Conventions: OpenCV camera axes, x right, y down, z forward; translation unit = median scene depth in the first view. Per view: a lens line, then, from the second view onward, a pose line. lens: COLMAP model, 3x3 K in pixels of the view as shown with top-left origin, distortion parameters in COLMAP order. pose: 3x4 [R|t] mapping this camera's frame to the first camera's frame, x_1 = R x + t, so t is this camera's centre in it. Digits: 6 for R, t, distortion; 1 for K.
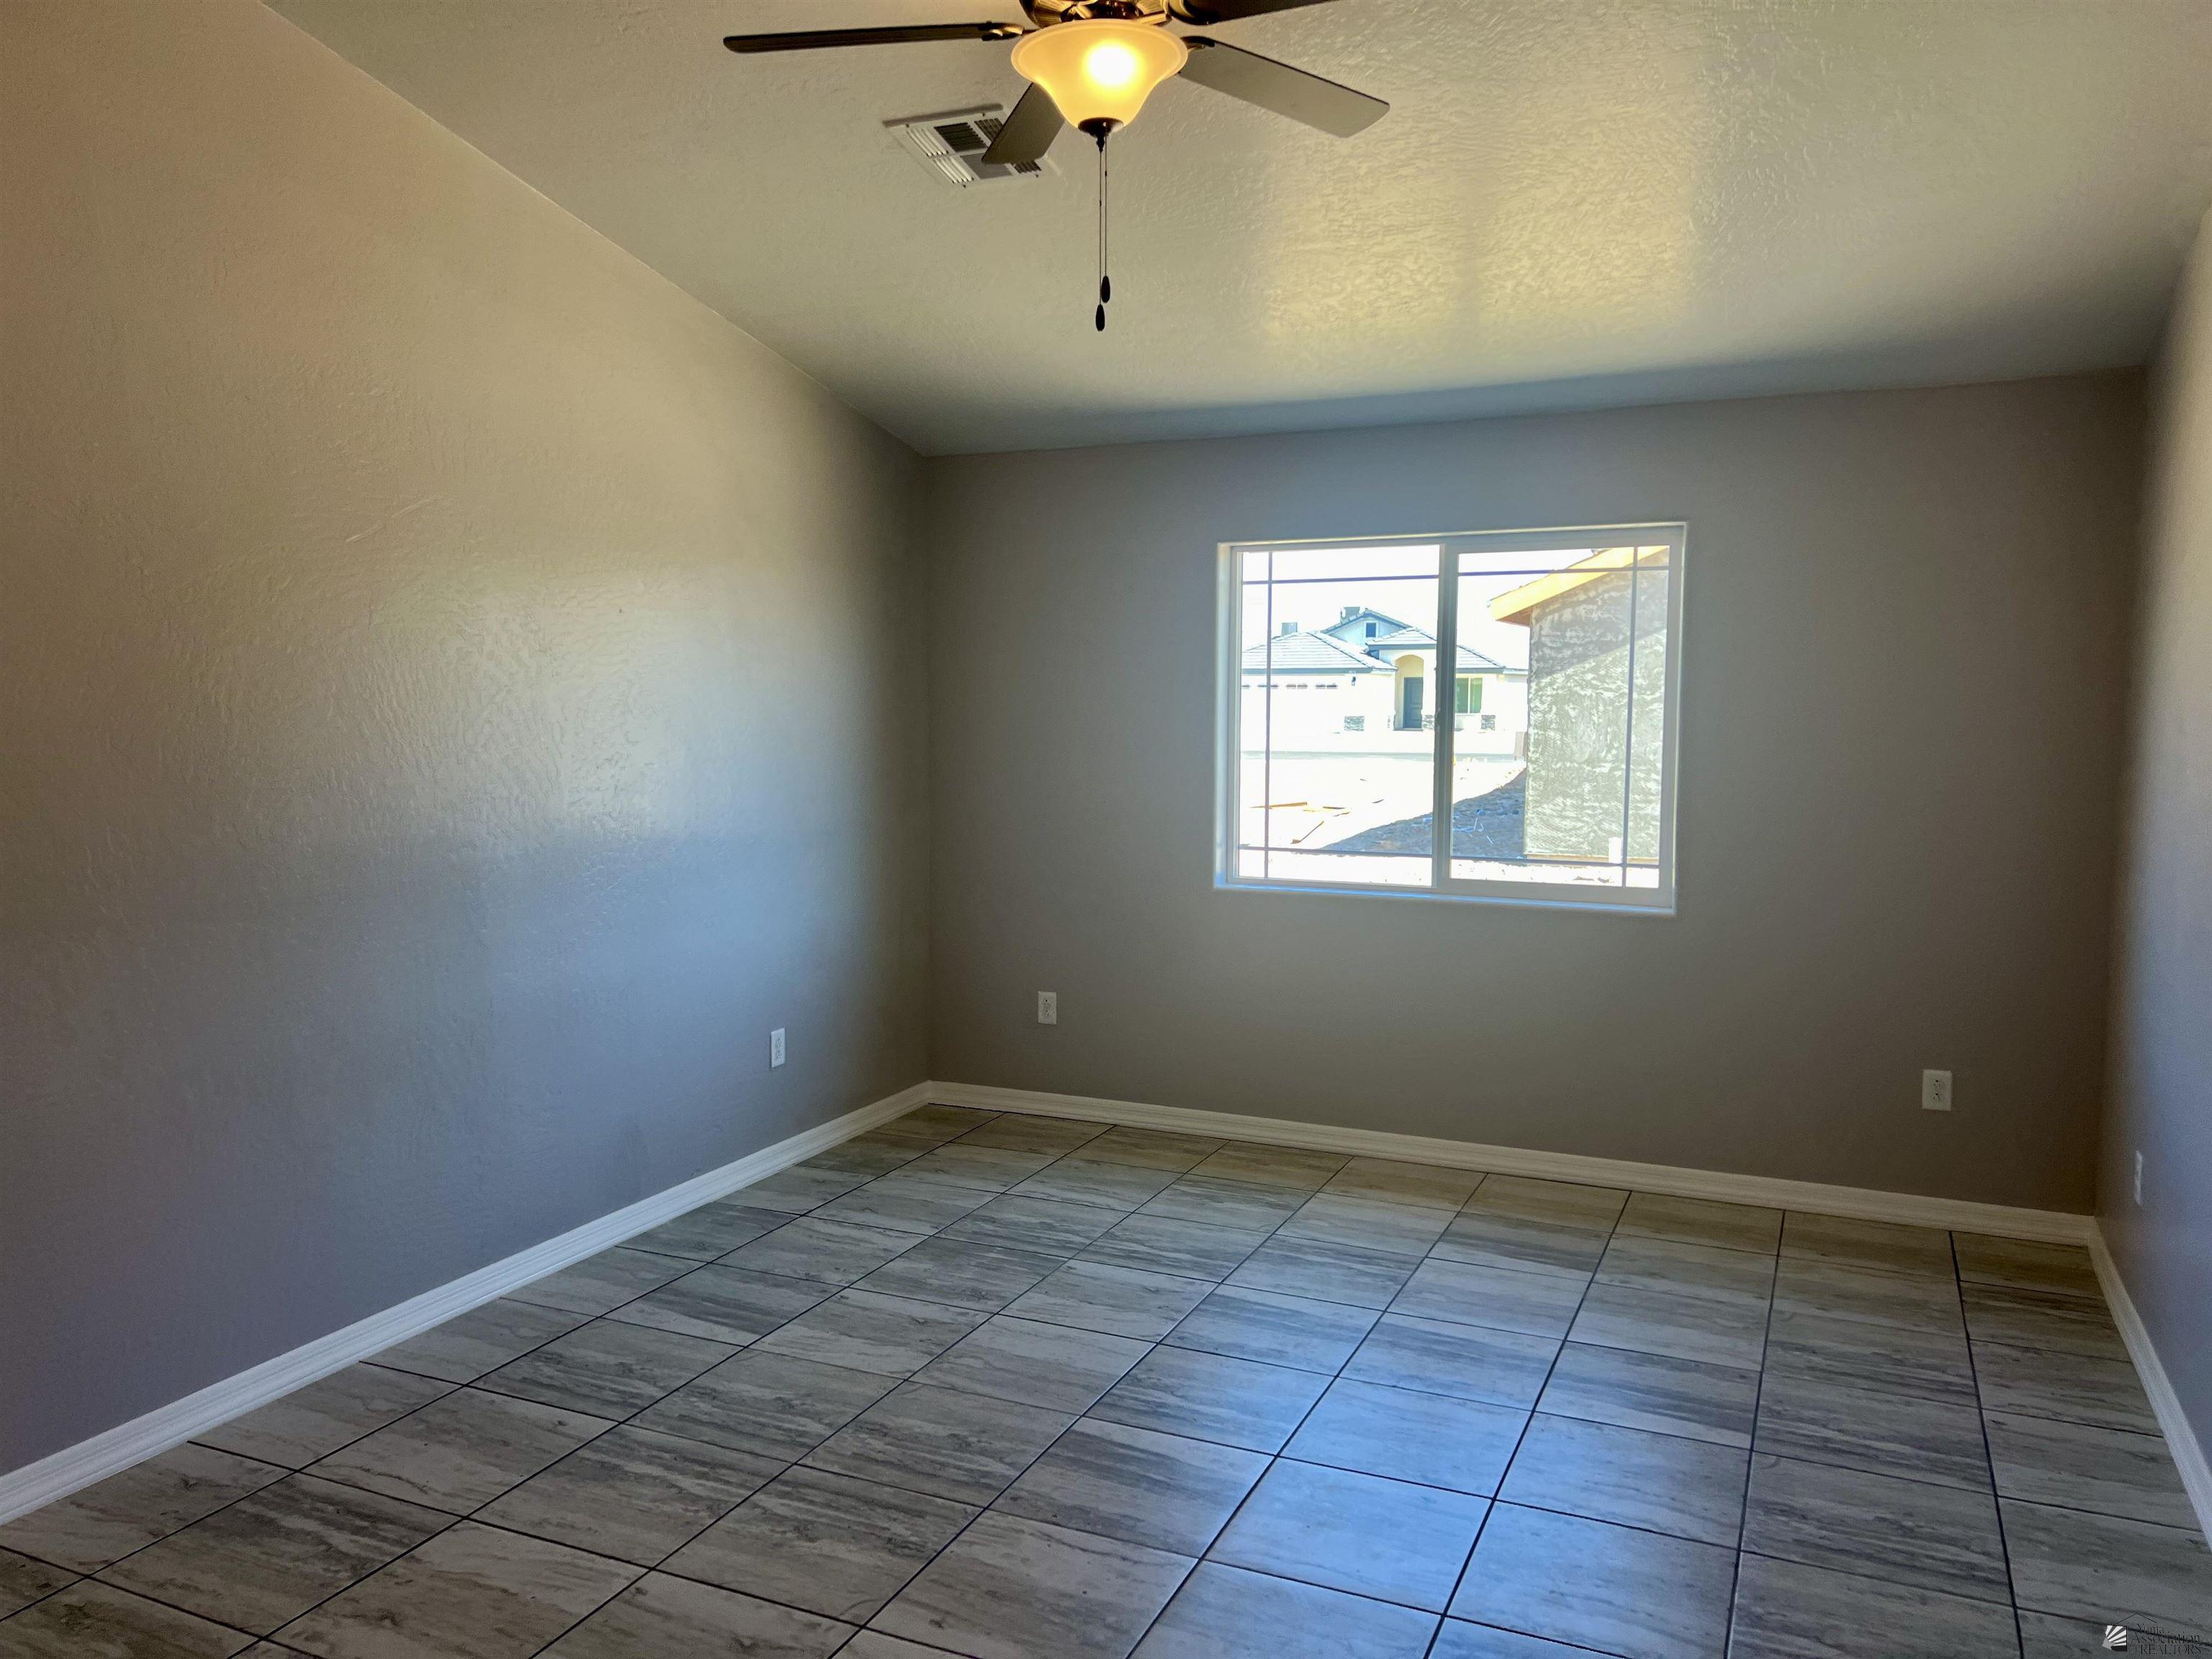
lens RADIAL K [[1675.6, 0, 1106.0], [0, 1675.6, 829.5], [0, 0, 1]] dist [0.053630, -0.097241]
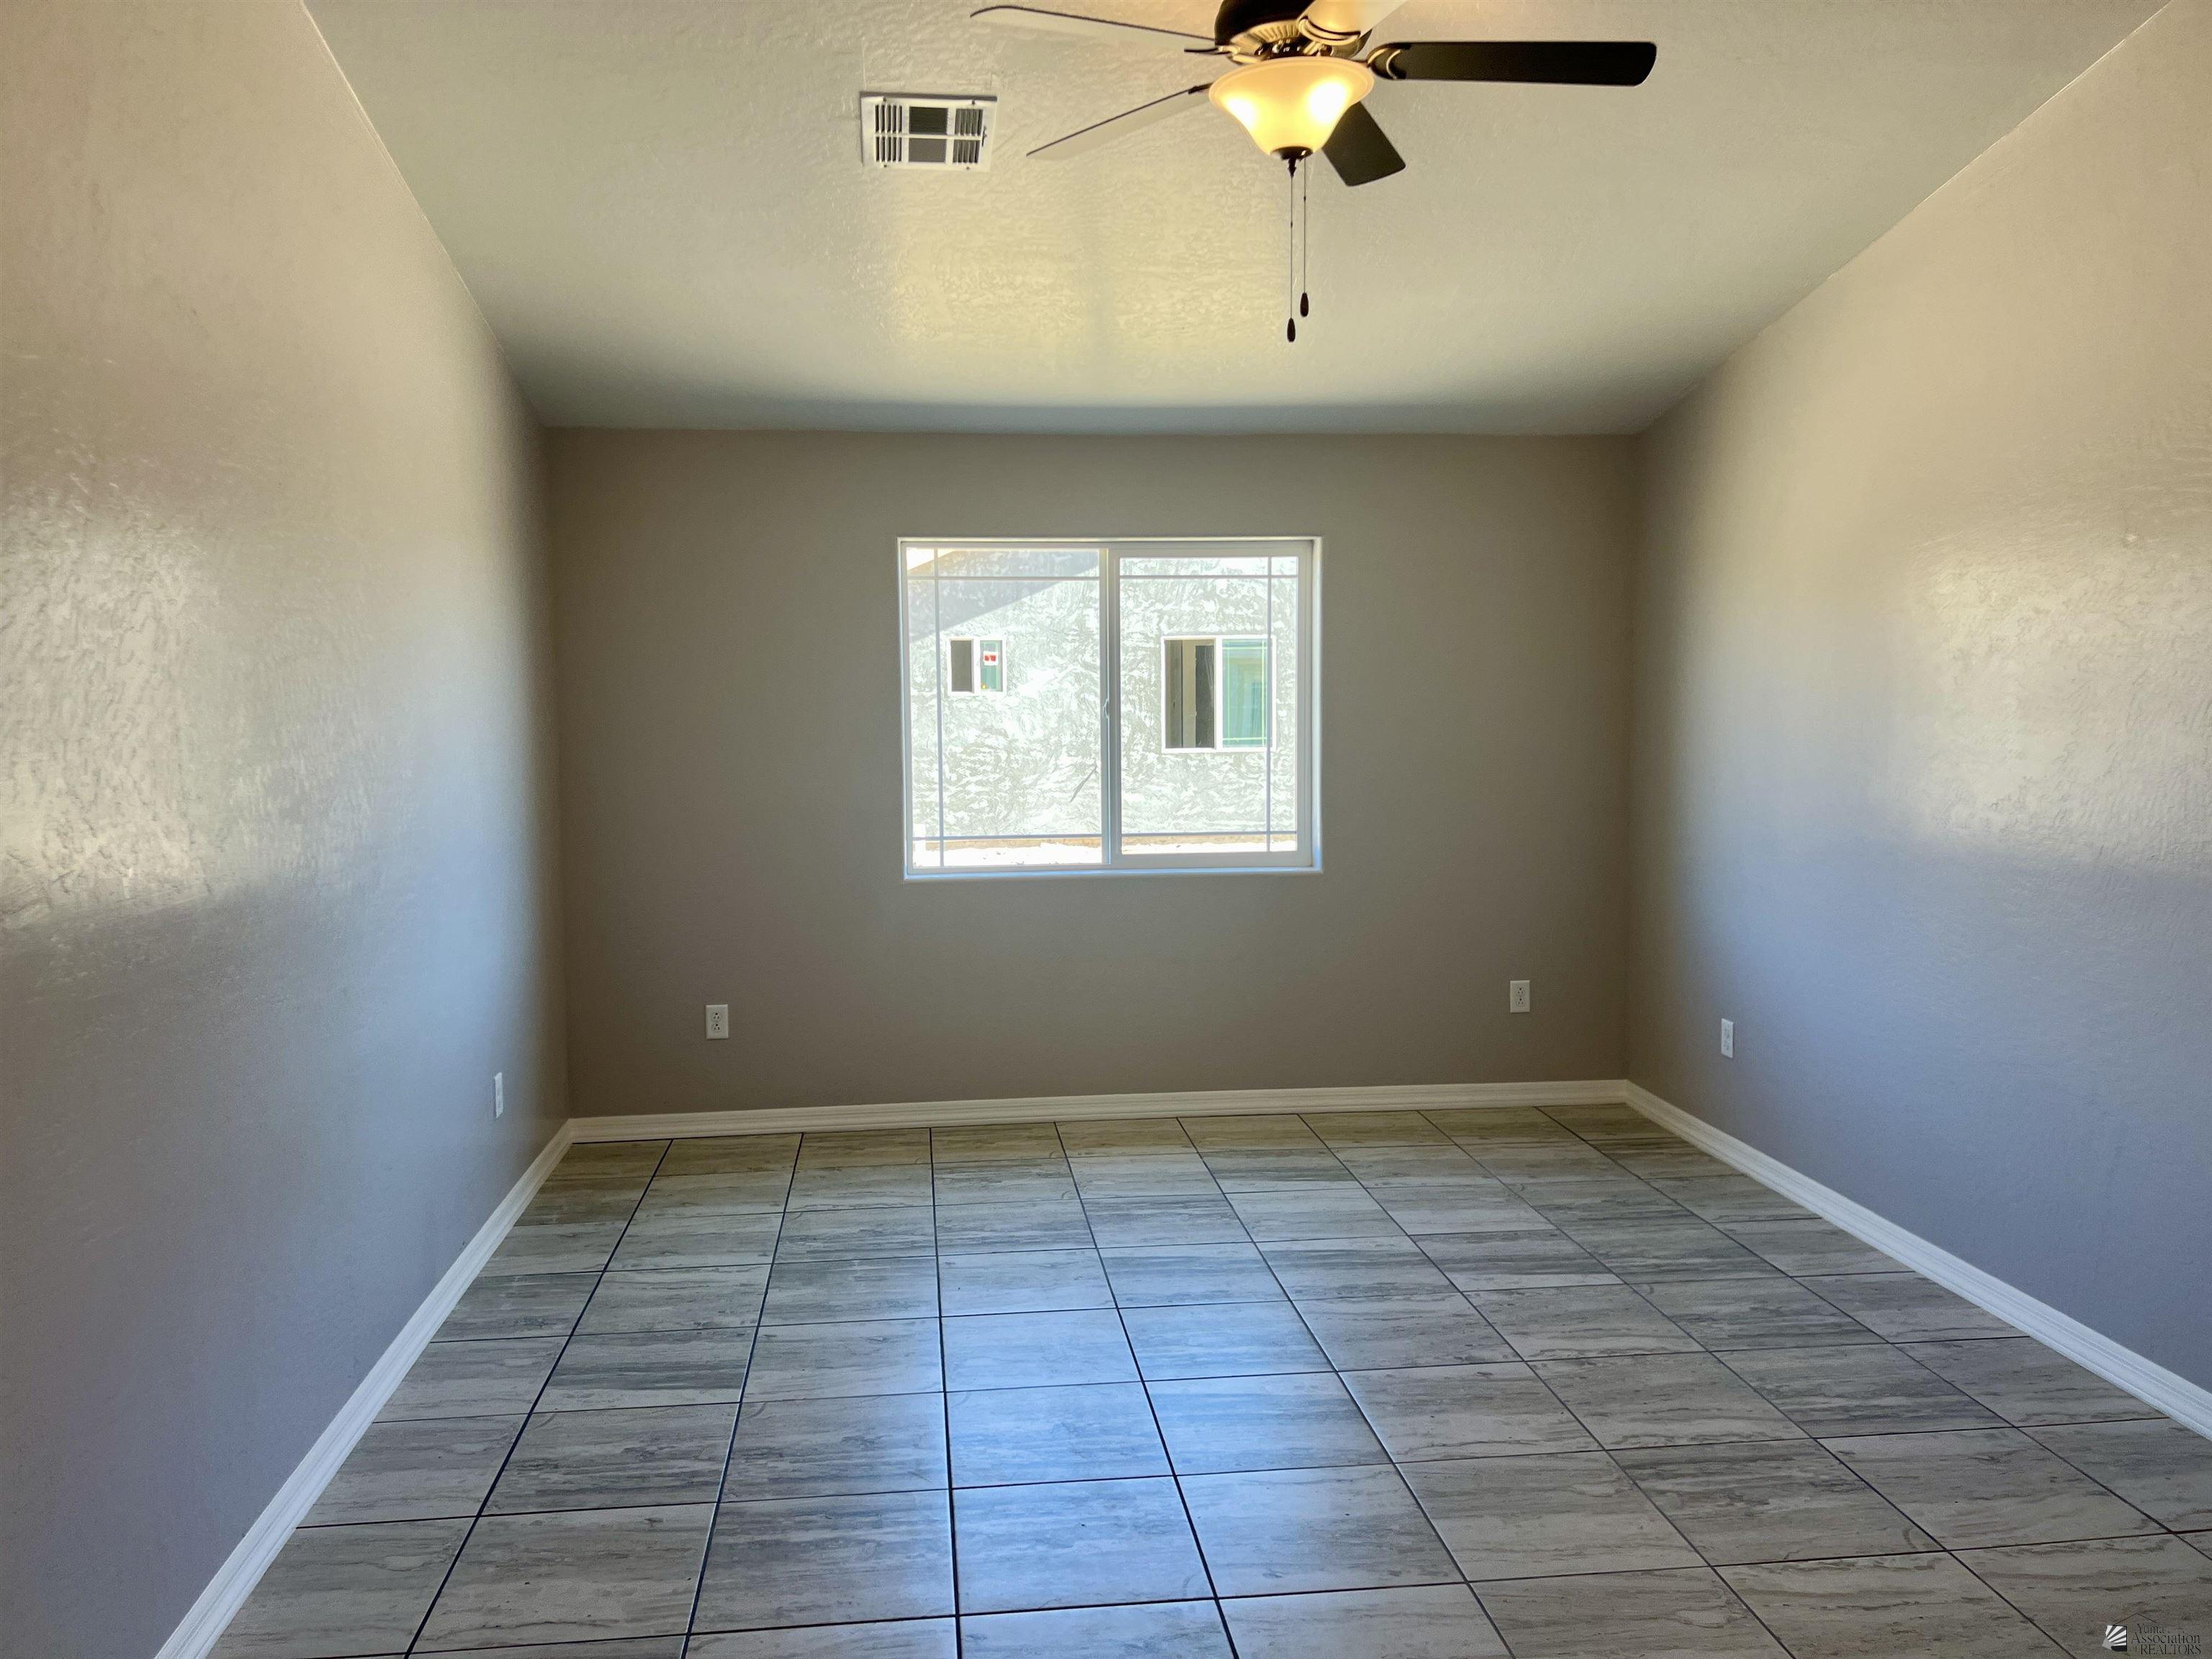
lens RADIAL K [[1647.1, 0, 1097.2], [0, 1647.1, 821.2], [0, 0, 1]] dist [0.086789, -0.224314]
pose [[0.861663, -0.054617, 0.504533, -0.395807], [0.057570, 0.998294, 0.009747, -0.005443], [-0.504205, 0.020647, 0.863337, 0.093644]]
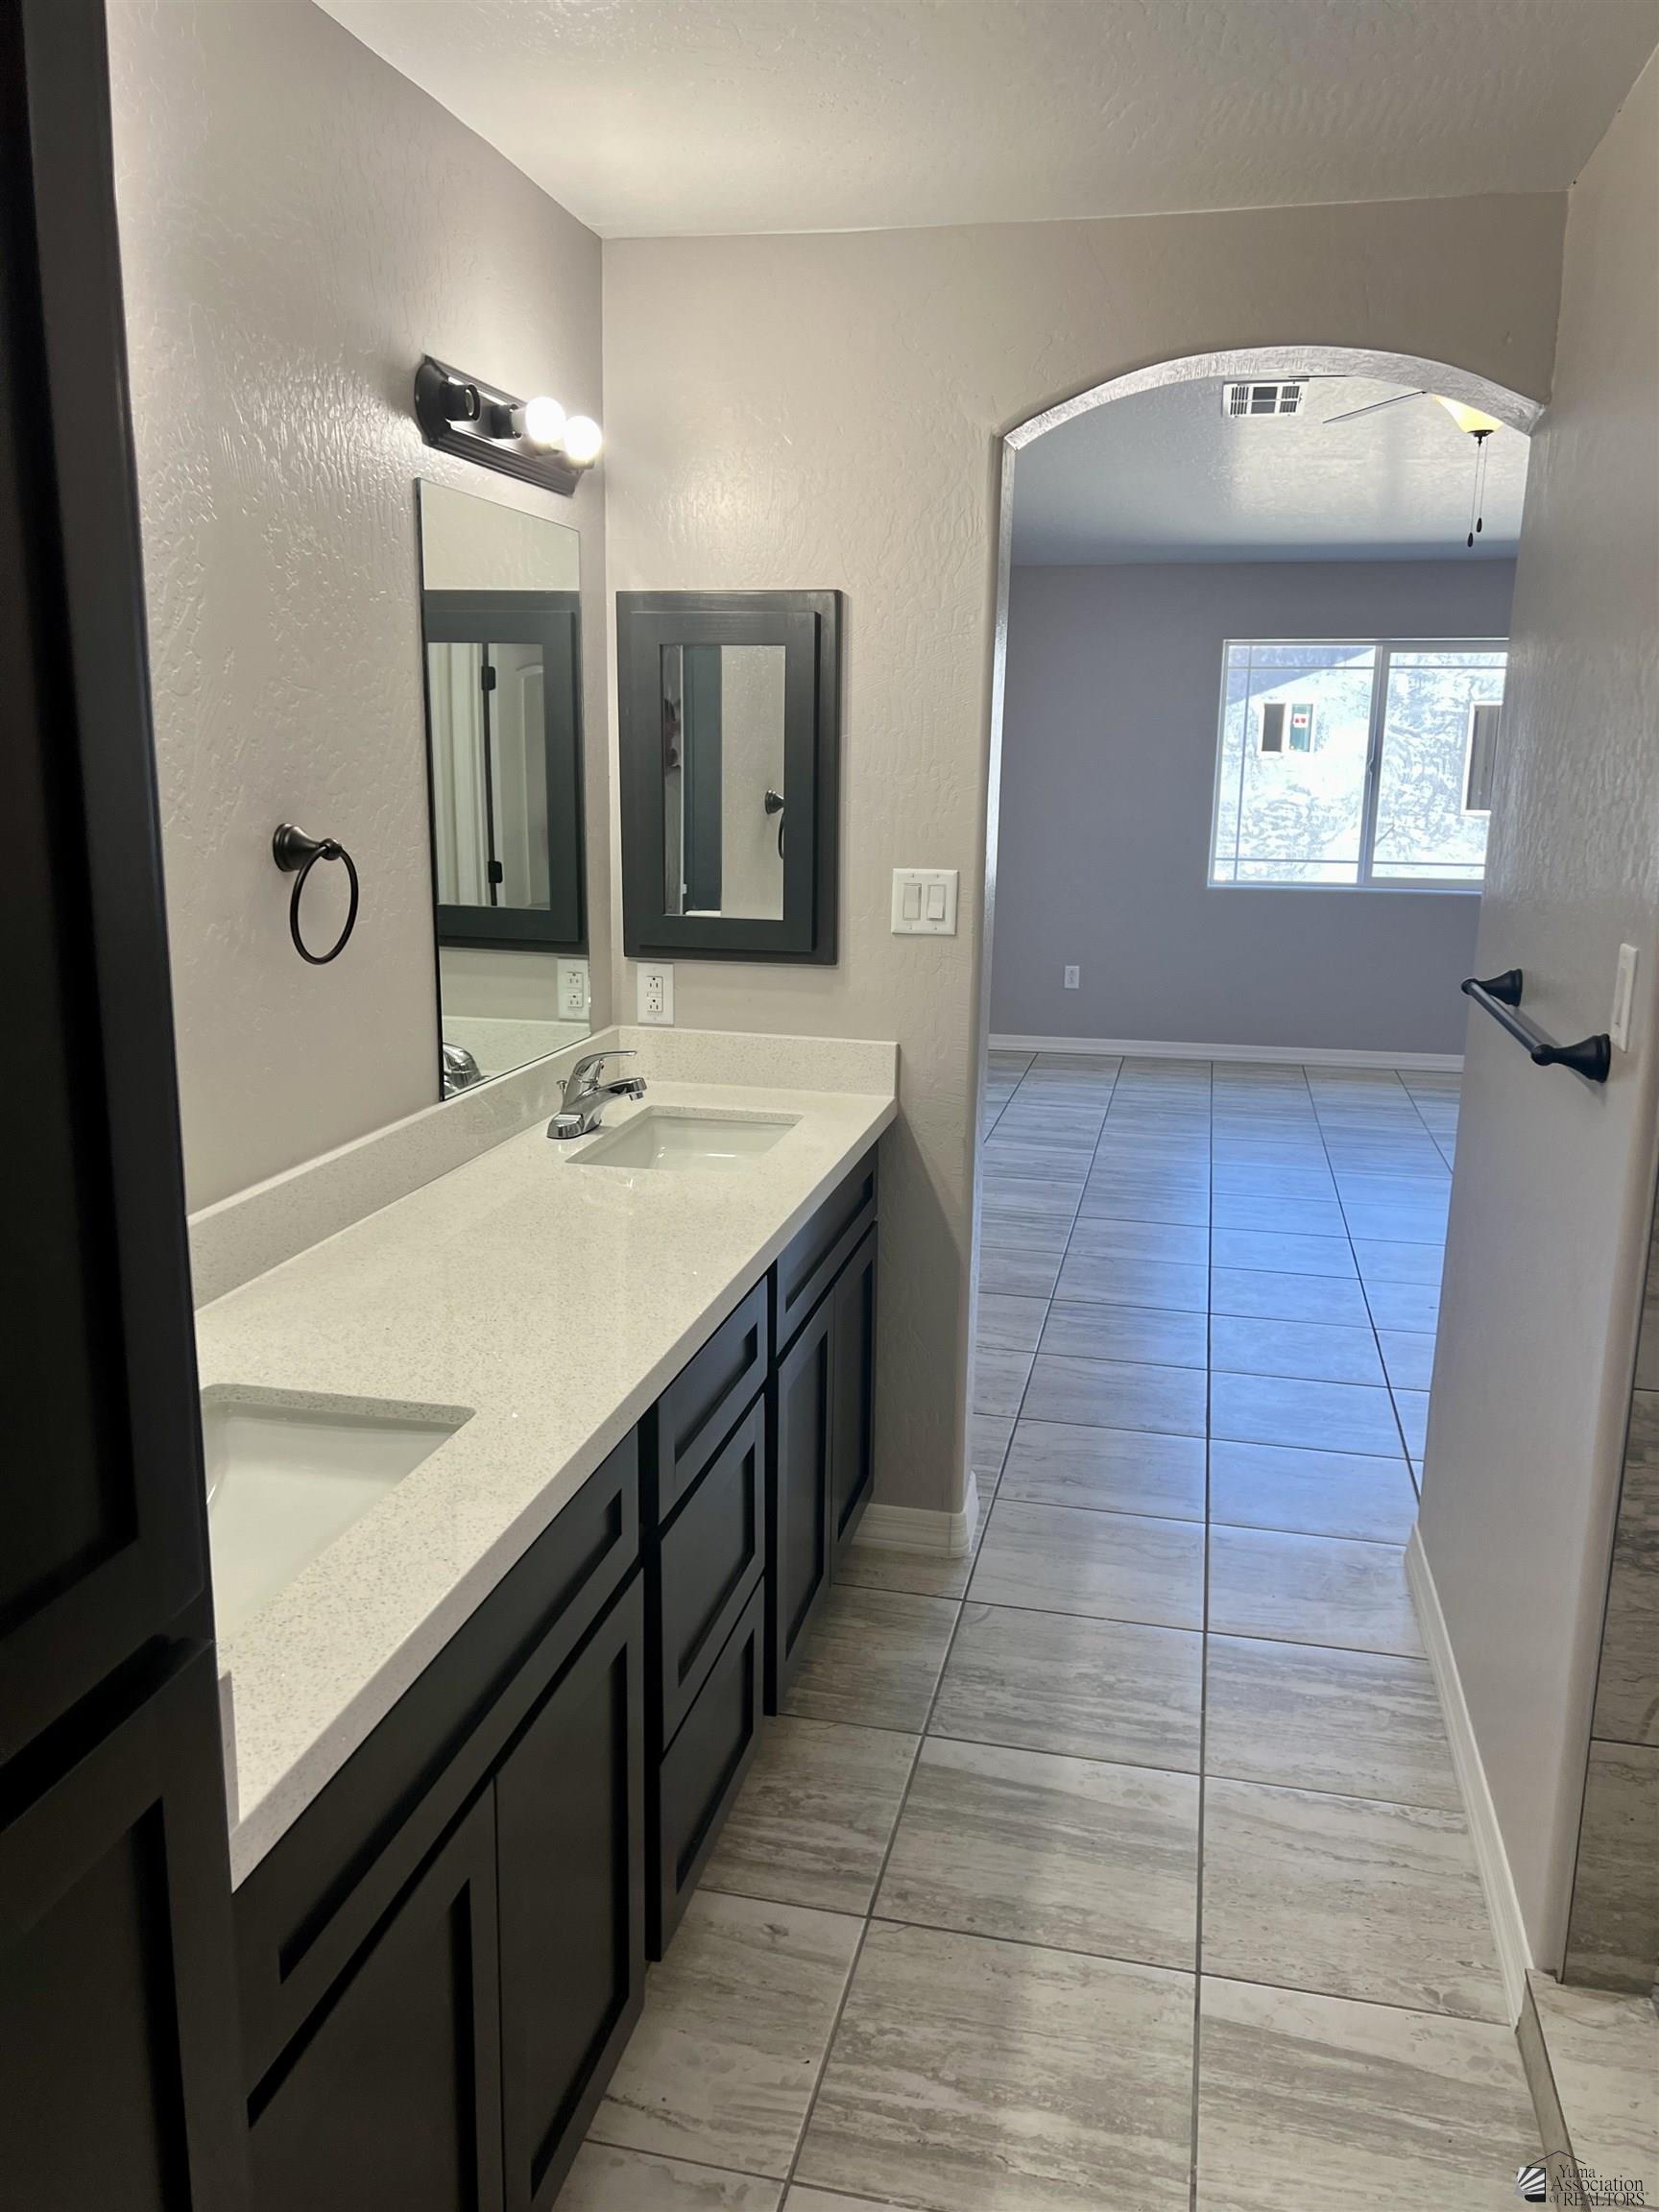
lens RADIAL K [[1669.7, 0, 840.0], [0, 1669.7, 1109.1], [0, 0, 1]] dist [0.061675, -0.067118]
pose [[0.979997, -0.035312, 0.195853, -0.631823], [0.009484, 0.991301, 0.131271, 0.037675], [-0.198784, -0.126788, 0.971807, -0.433596]]
